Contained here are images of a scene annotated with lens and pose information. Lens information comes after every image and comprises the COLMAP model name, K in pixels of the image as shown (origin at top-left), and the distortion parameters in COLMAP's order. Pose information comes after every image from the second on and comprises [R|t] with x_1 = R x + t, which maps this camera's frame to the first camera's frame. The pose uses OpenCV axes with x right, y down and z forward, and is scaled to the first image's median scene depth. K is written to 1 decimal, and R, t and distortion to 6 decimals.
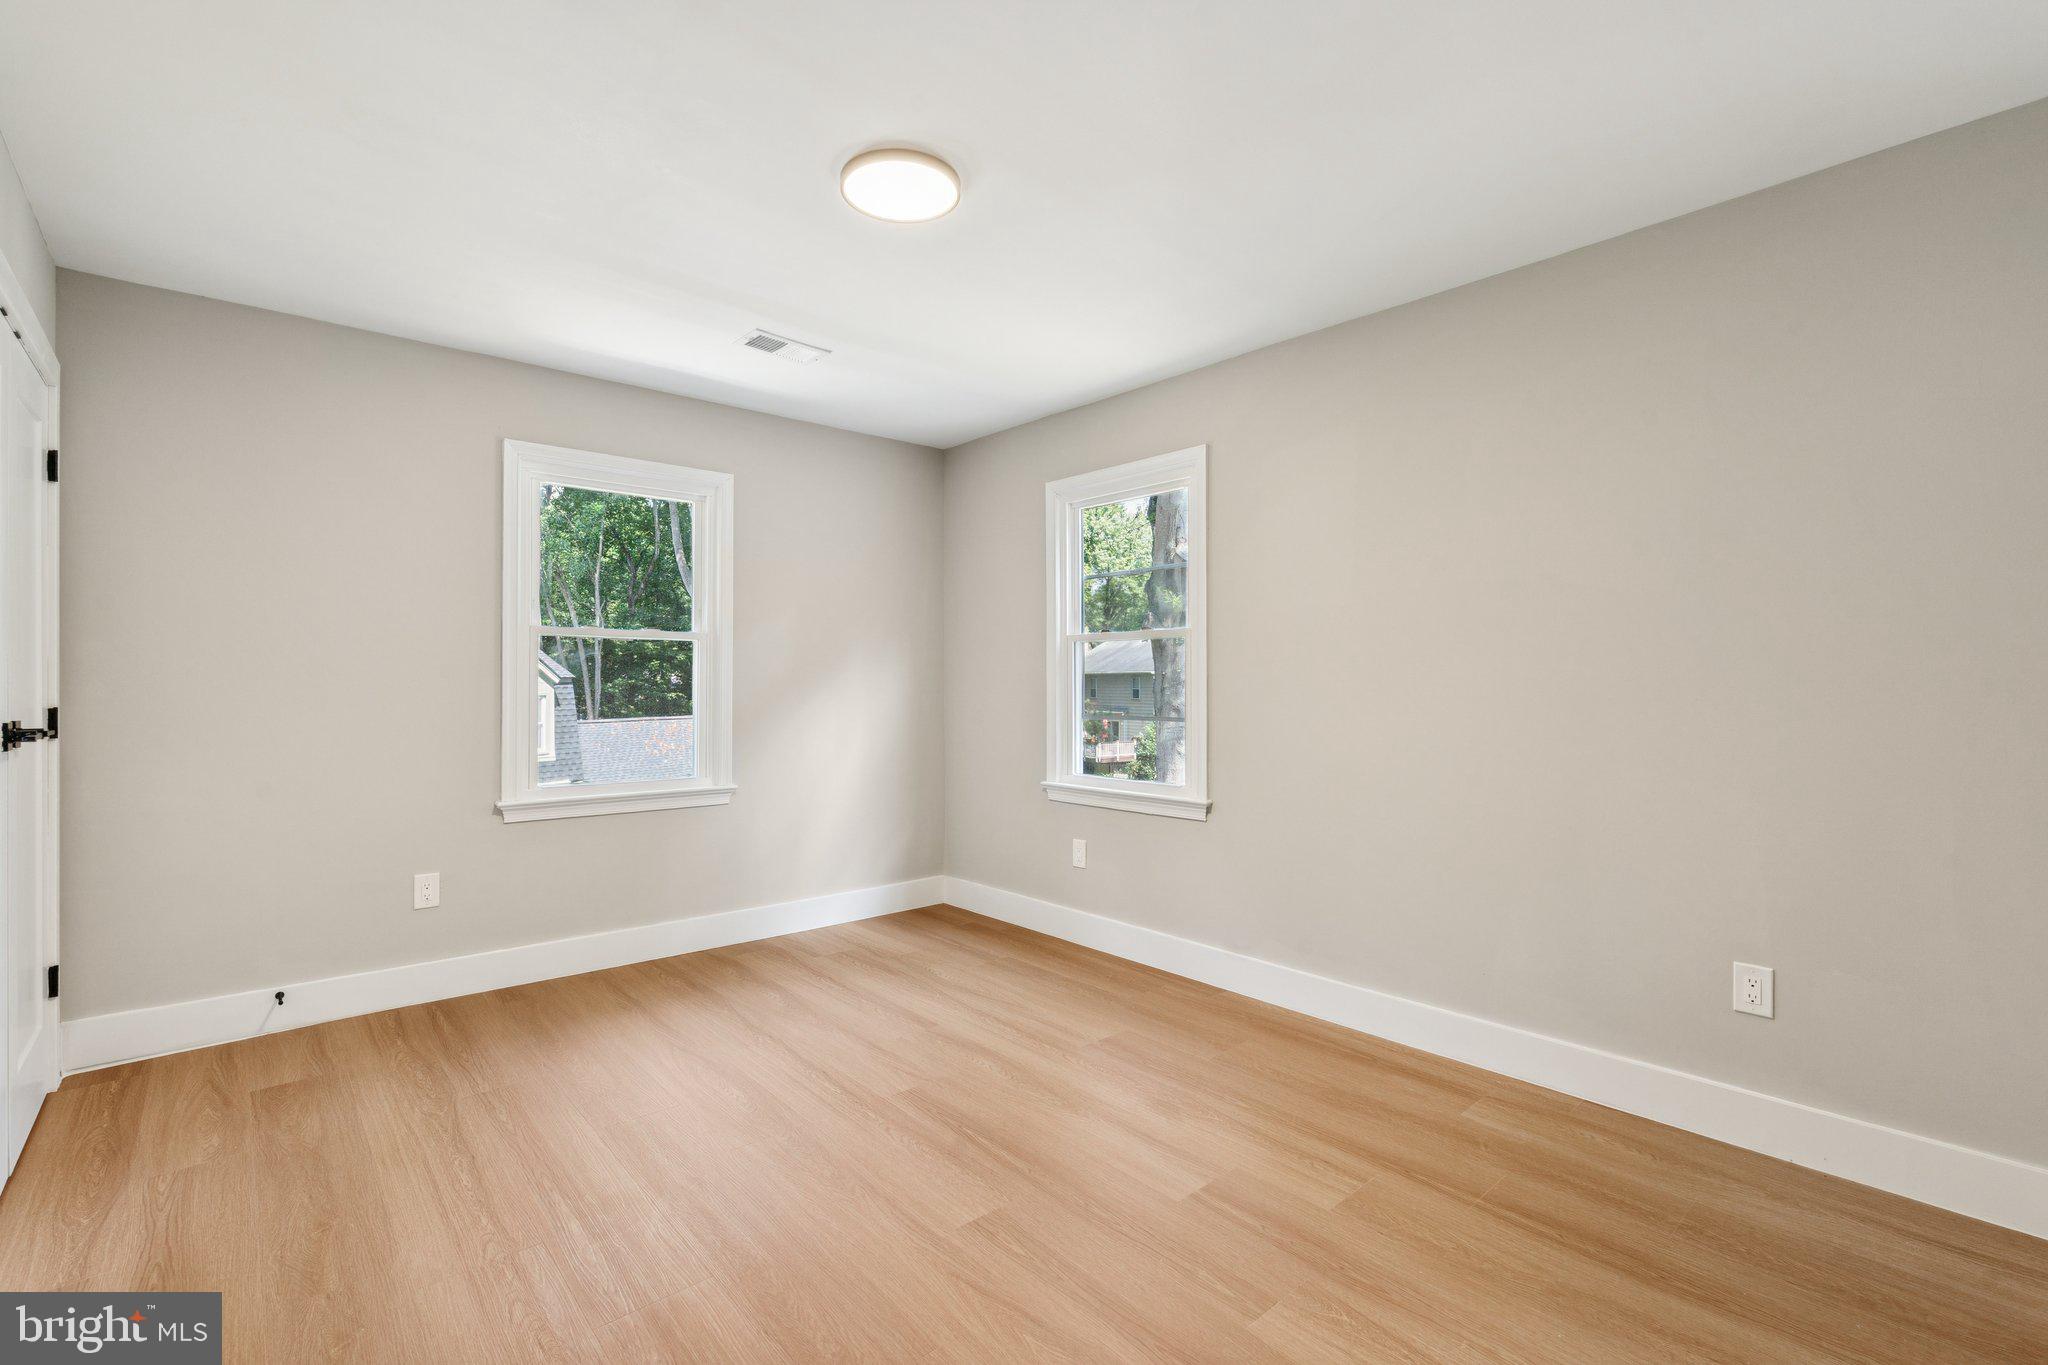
lens RADIAL K [[908.3, 0, 1015.2], [0, 908.3, 685.8], [0, 0, 1]] dist [-0.005026, 0.000624]
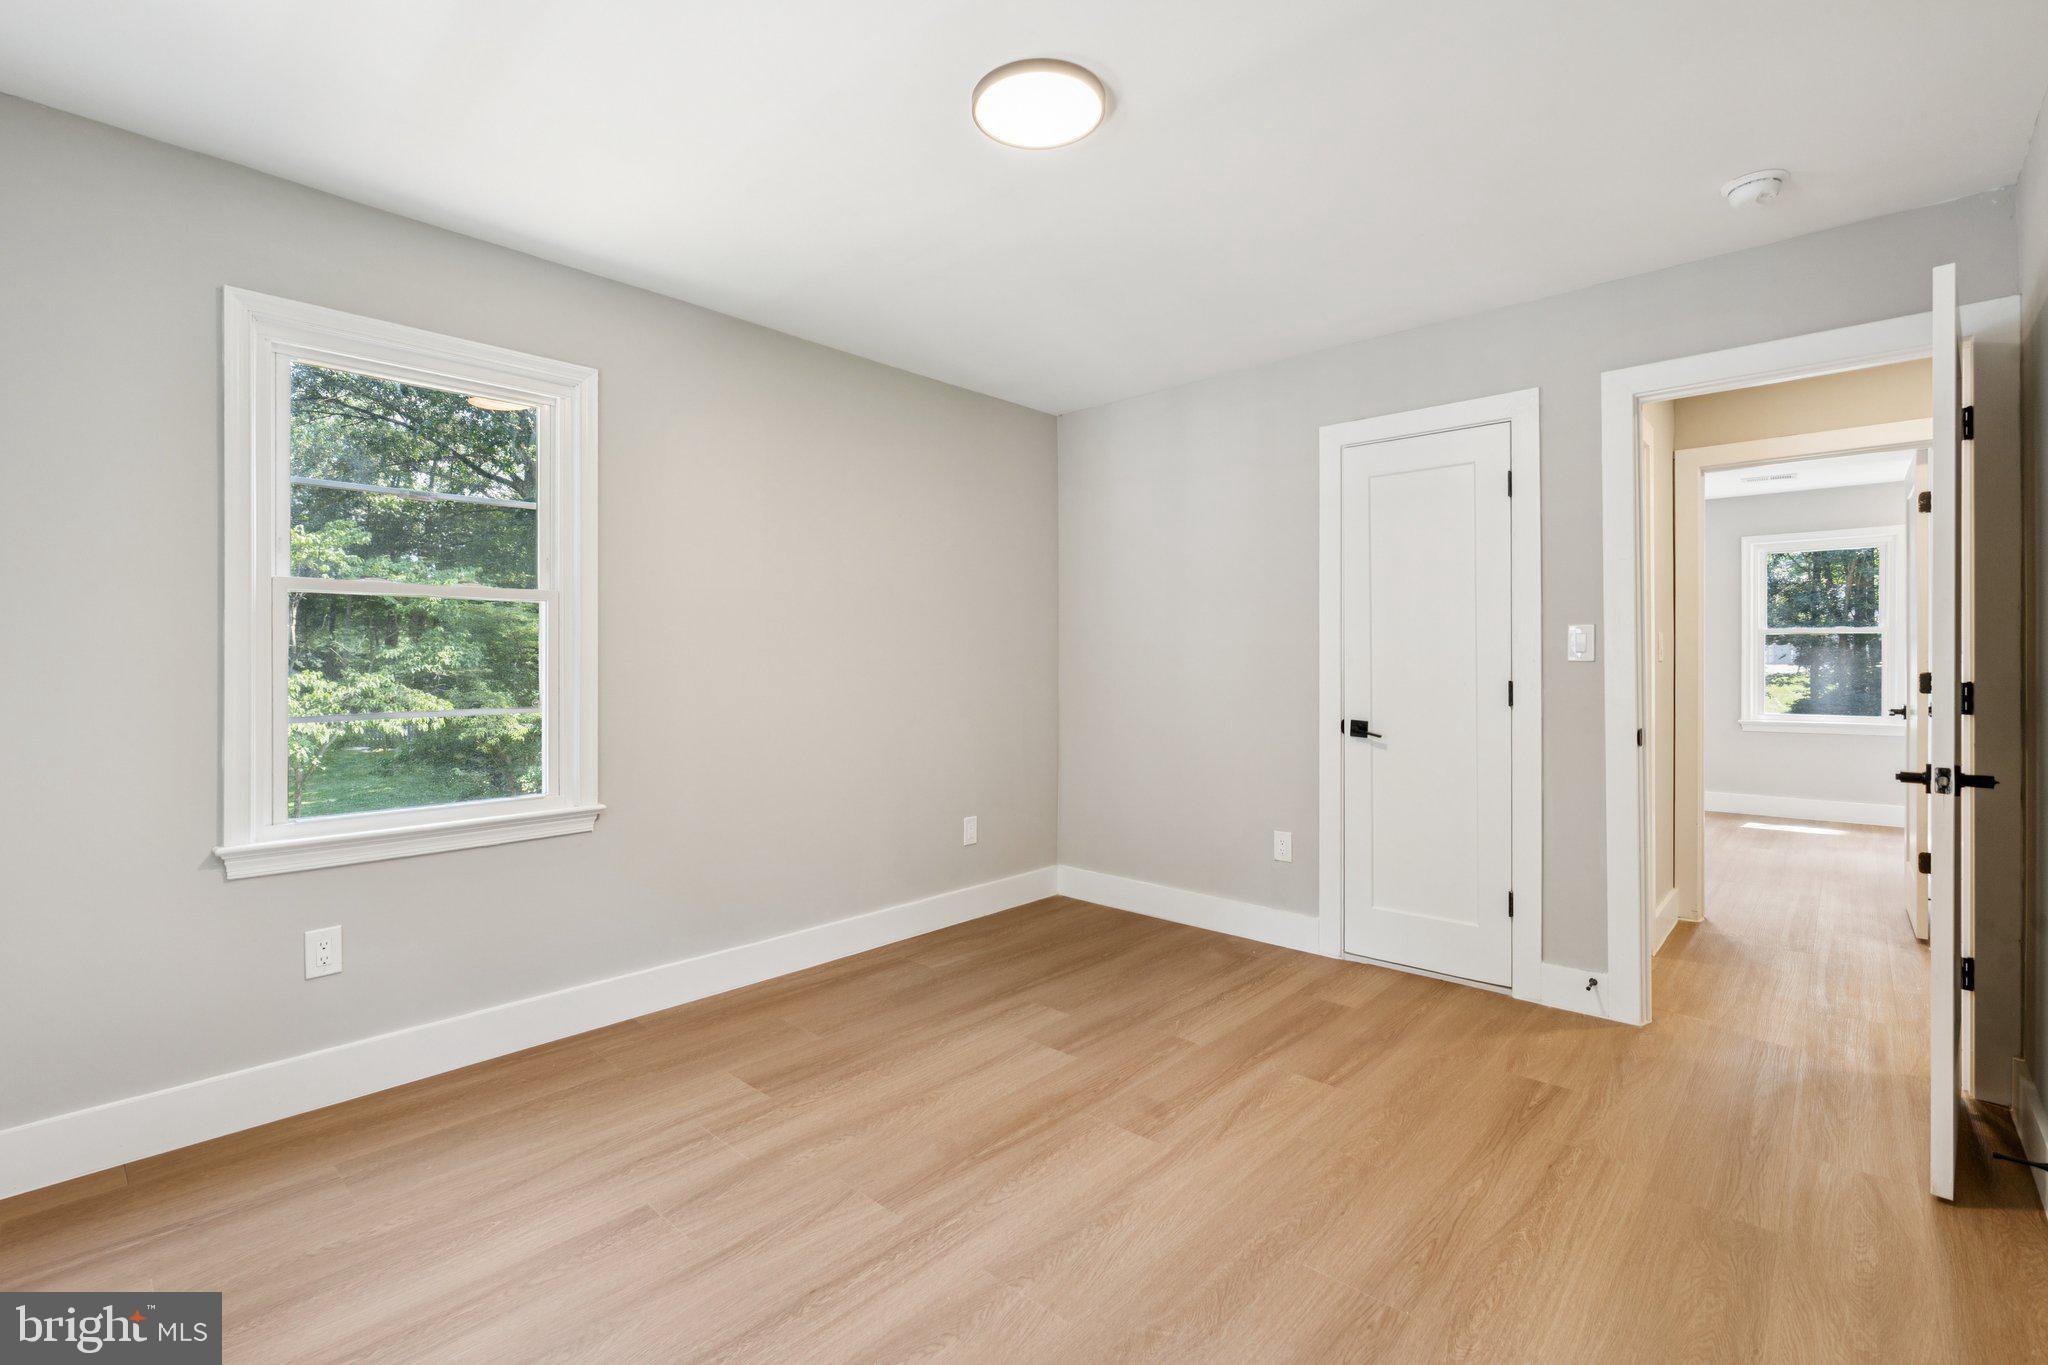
lens RADIAL K [[908.3, 0, 1016.5], [0, 908.3, 664.6], [0, 0, 1]] dist [-0.005026, 0.000624]
pose [[-0.109209, -0.002731, 0.994015, -0.931647], [0.003729, 0.999988, 0.003158, -0.001762], [-0.994012, 0.004052, -0.109198, 1.033019]]
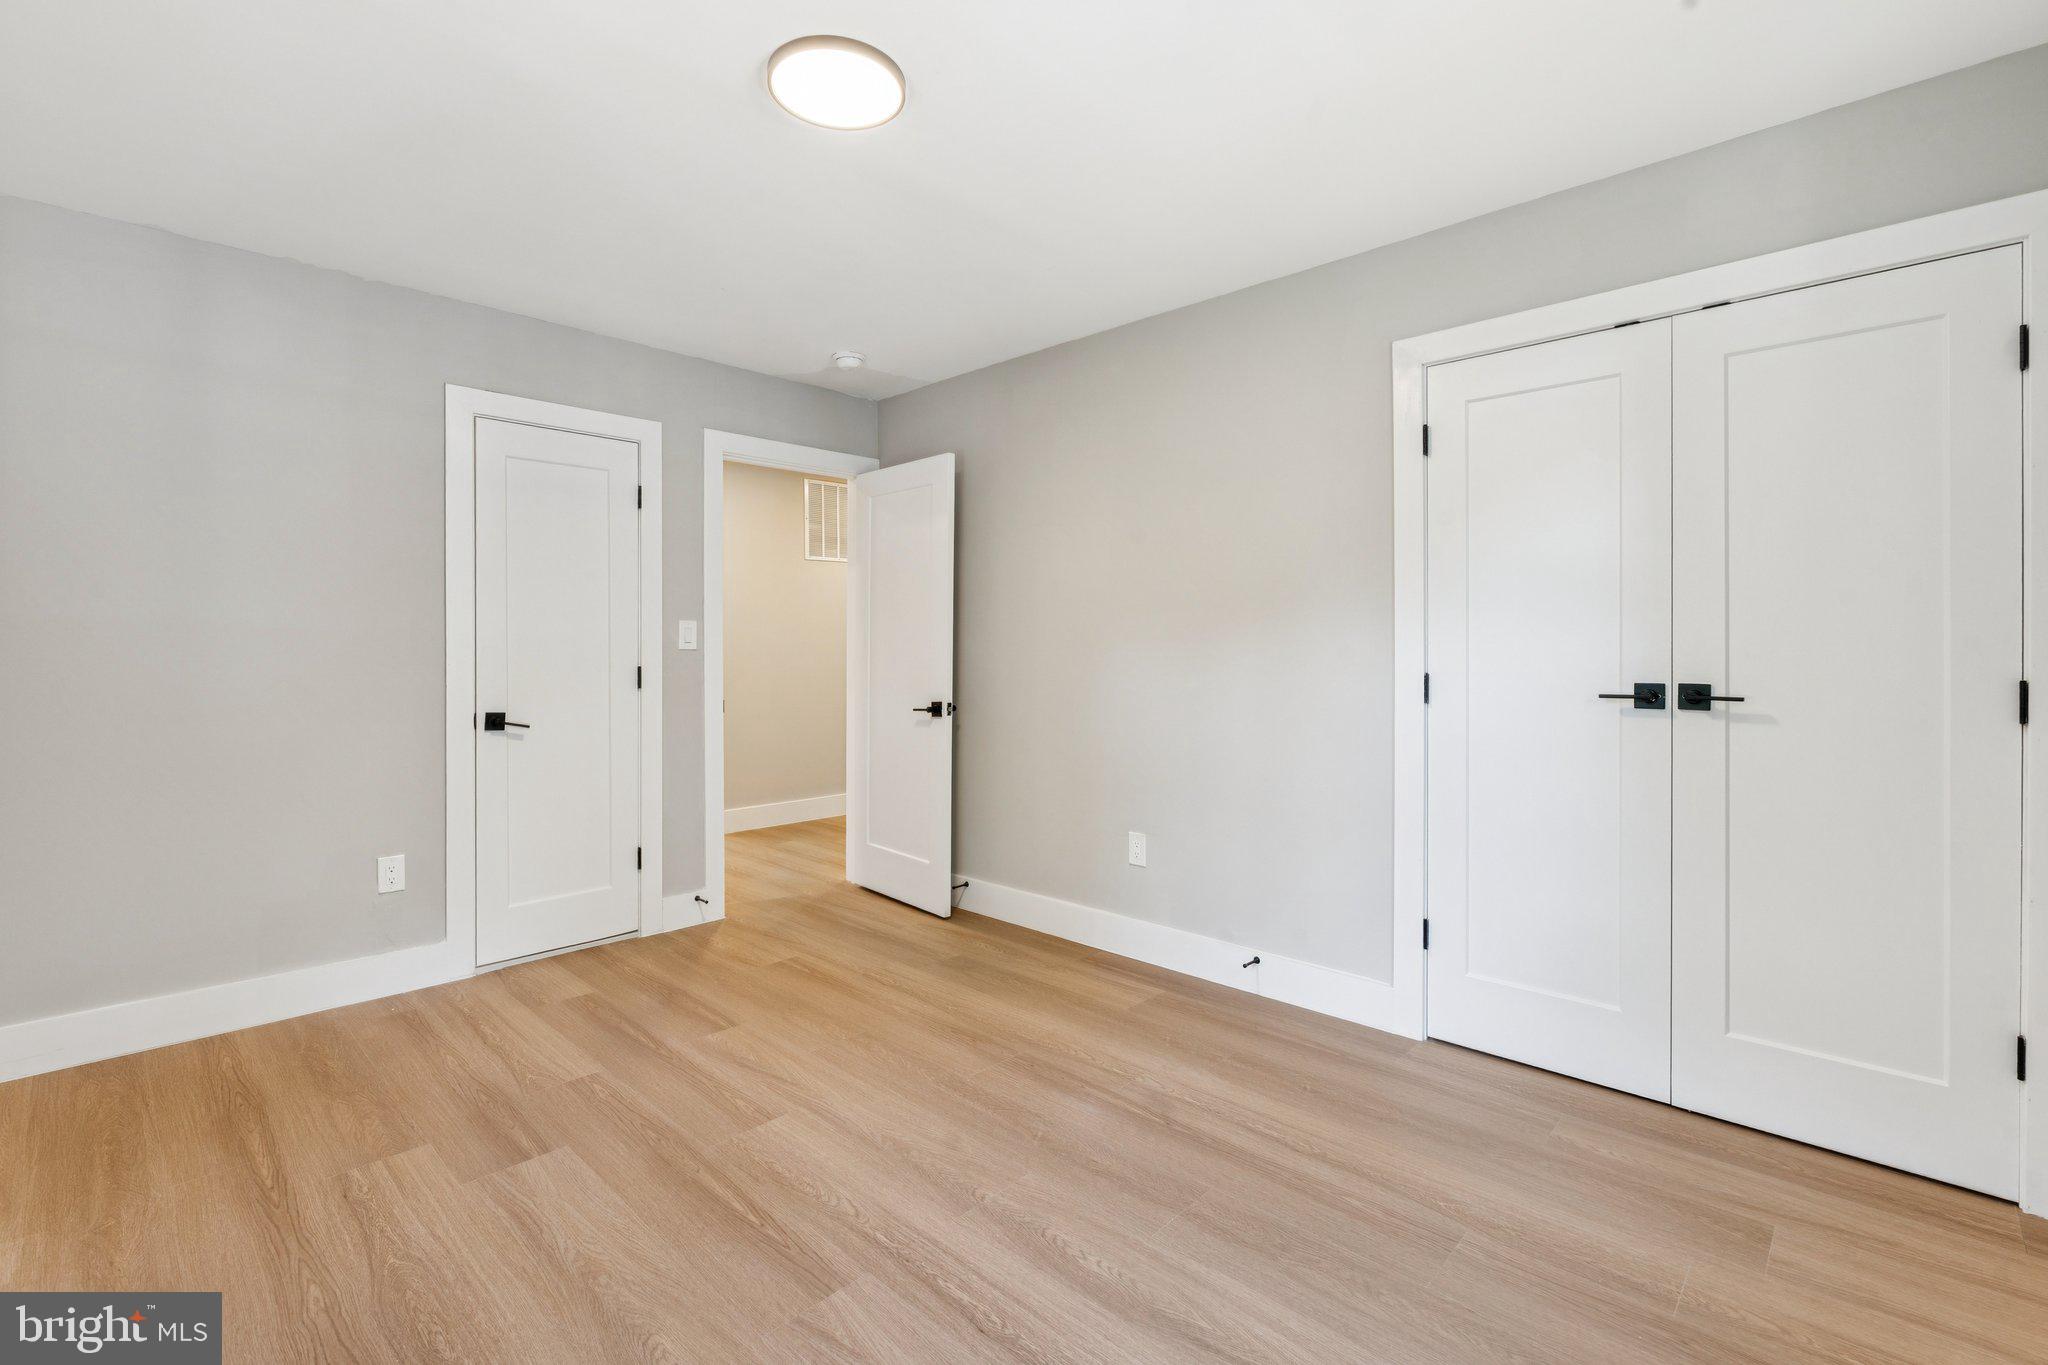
lens RADIAL K [[908.3, 0, 995.9], [0, 908.3, 655.1], [0, 0, 1]] dist [-0.005026, 0.000624]
pose [[-0.997306, 0.000560, -0.073345, -0.197667], [-0.000039, 0.999967, 0.008175, -0.002449], [0.073347, 0.008156, -0.997273, 1.741593]]
